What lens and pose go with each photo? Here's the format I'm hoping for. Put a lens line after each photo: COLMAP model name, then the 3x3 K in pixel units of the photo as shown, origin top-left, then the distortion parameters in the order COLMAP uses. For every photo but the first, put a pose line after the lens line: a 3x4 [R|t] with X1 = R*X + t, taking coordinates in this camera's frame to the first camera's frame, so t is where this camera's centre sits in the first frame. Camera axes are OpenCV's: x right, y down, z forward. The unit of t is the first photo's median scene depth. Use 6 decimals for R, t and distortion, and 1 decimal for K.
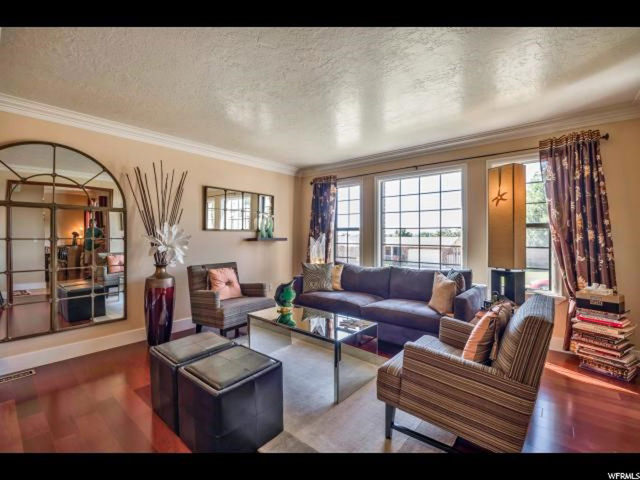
lens RADIAL K [[284.6, 0, 320.0], [0, 284.6, 240.0], [0, 0, 1]] dist [-0.001697, -0.000287]
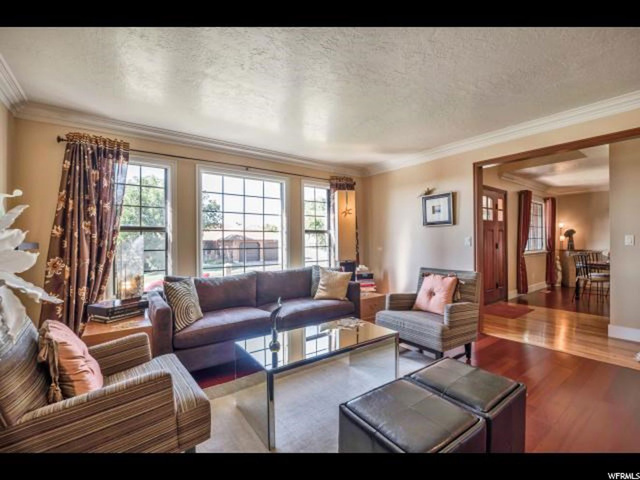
lens RADIAL K [[310.1, 0, 320.0], [0, 310.1, 240.0], [0, 0, 1]] dist [-0.000074, -0.000104]
pose [[0.202556, -0.005344, 0.979256, -0.649534], [0.017256, 0.999849, 0.001887, -0.008621], [-0.979119, 0.016516, 0.202618, 0.548008]]
